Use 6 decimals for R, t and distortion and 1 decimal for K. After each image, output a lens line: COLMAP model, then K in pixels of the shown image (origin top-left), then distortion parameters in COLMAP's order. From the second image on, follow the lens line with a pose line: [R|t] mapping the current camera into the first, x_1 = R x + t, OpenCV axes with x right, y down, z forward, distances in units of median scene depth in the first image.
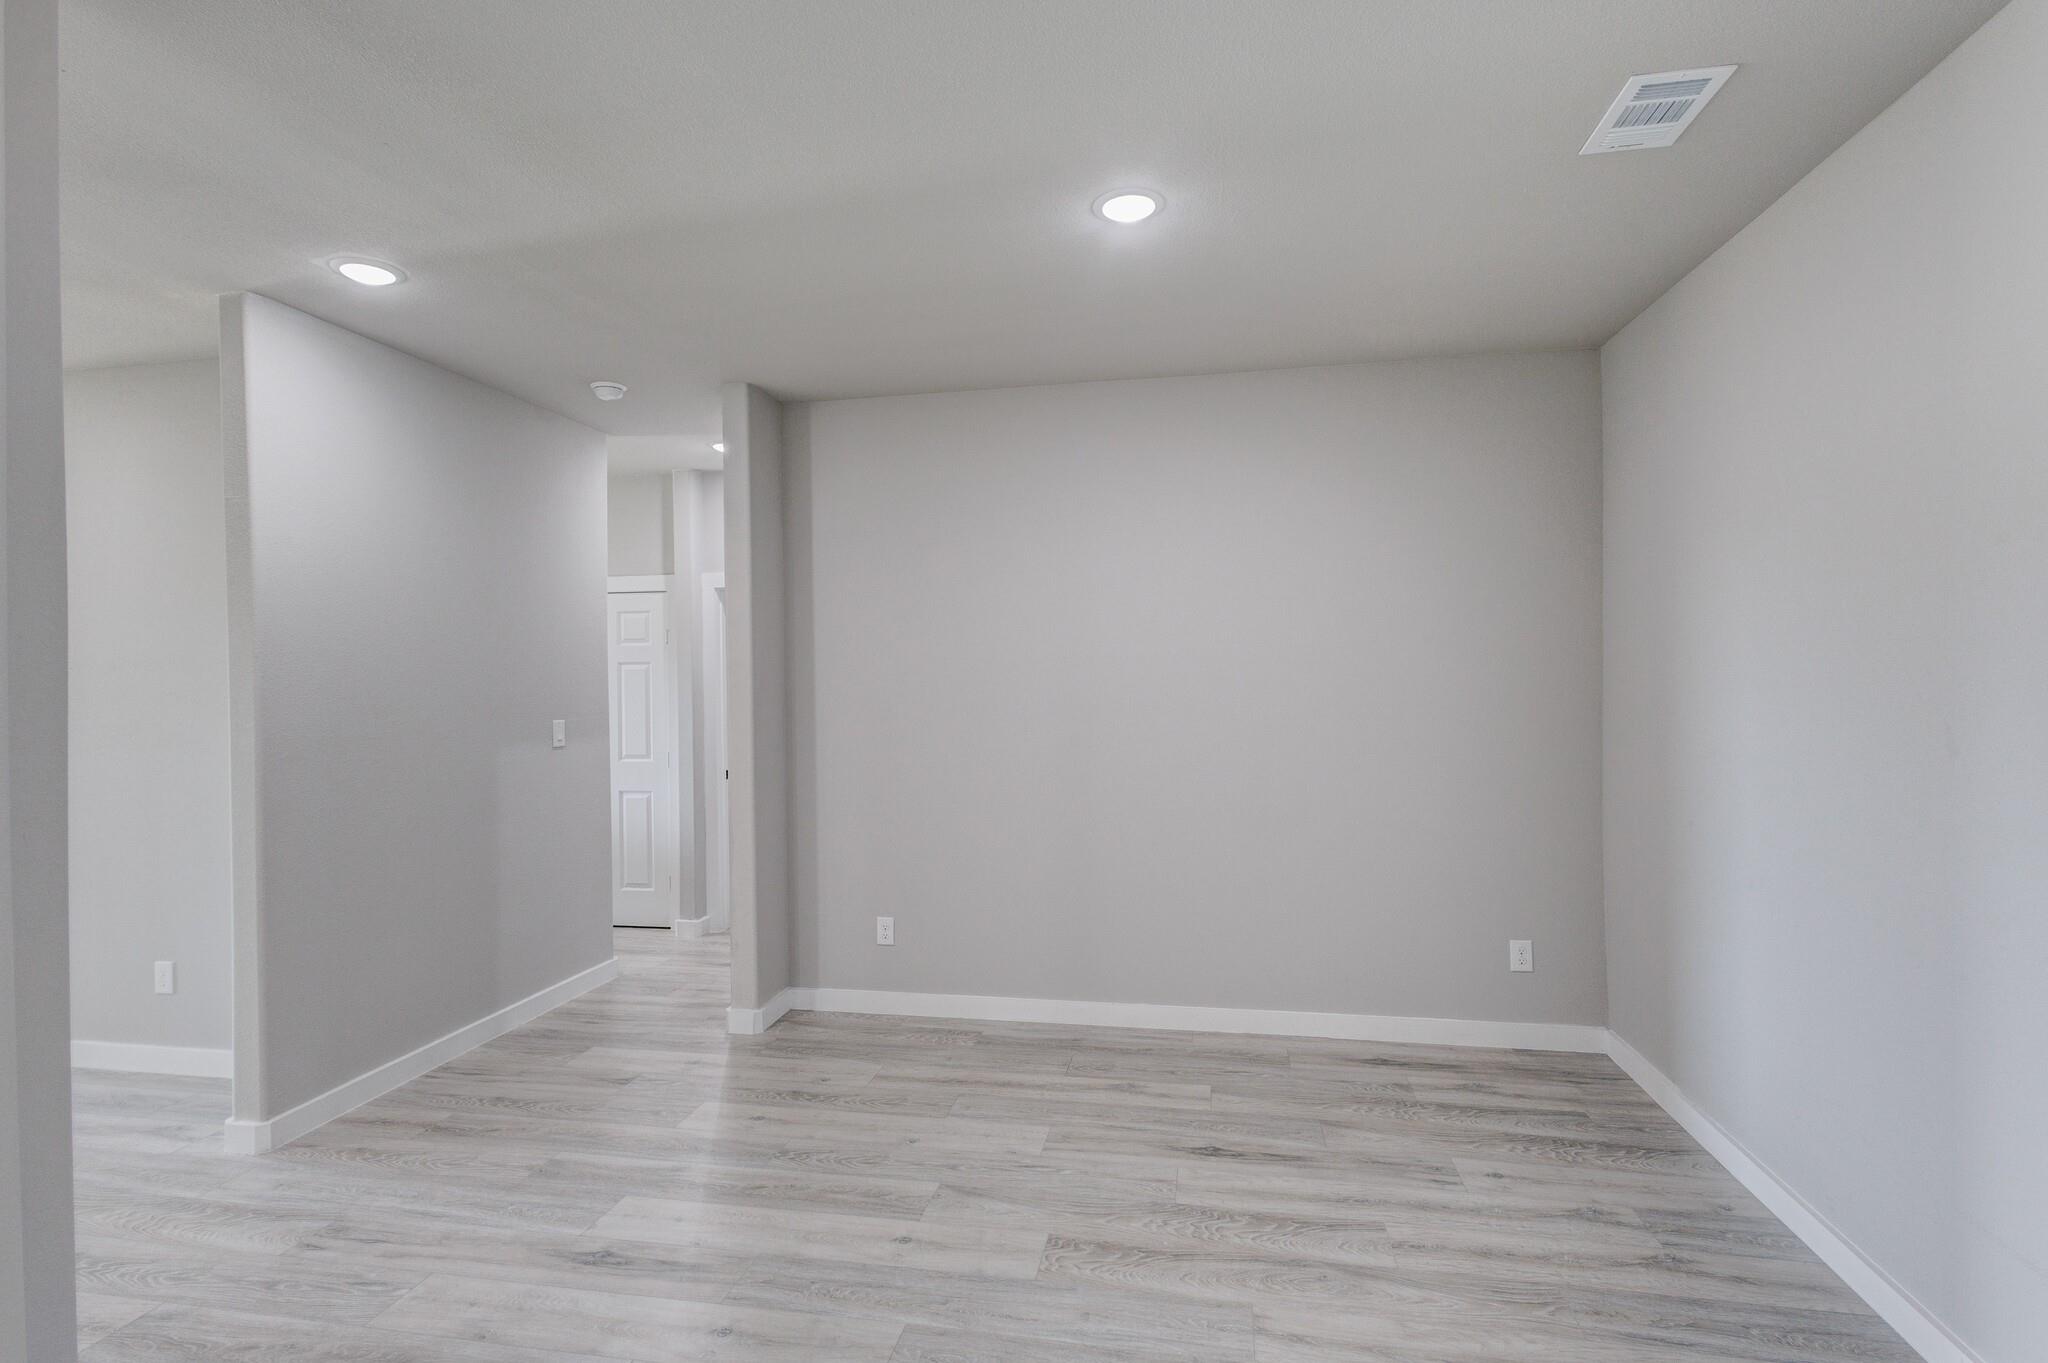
lens RADIAL K [[940.1, 0, 1028.2], [0, 940.1, 683.6], [0, 0, 1]] dist [0.011273, -0.004521]
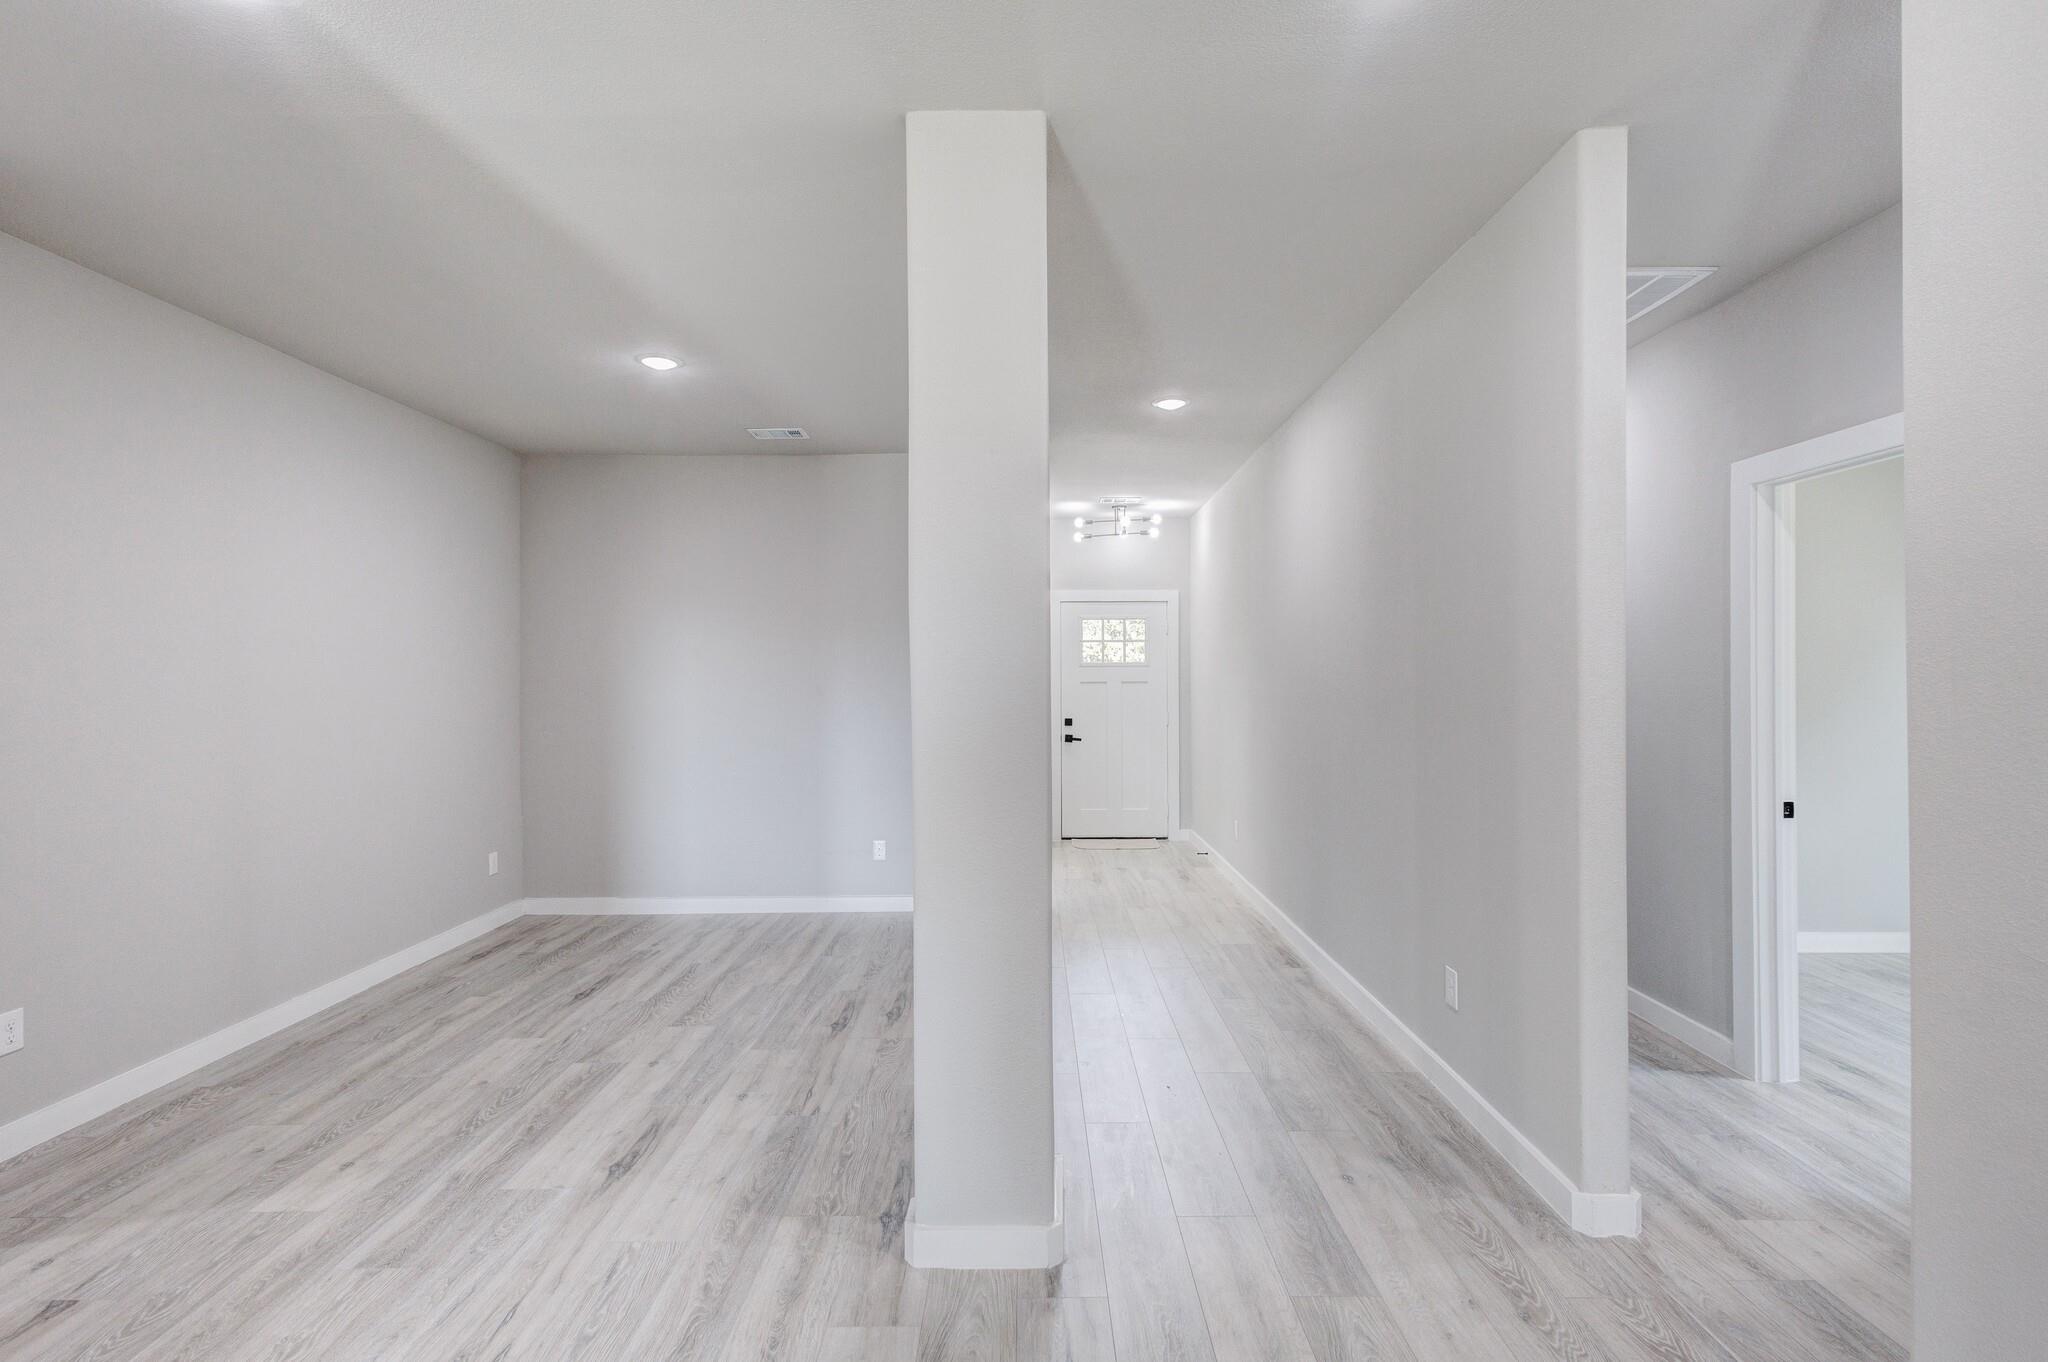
lens RADIAL K [[1028.3, 0, 1052.8], [0, 1028.3, 675.7], [0, 0, 1]] dist [0.027377, -0.000270]
pose [[-0.203994, 0.012833, 0.978888, -1.350298], [0.011547, 0.999876, -0.010701, 0.043604], [-0.978904, 0.009120, -0.204116, 0.580685]]
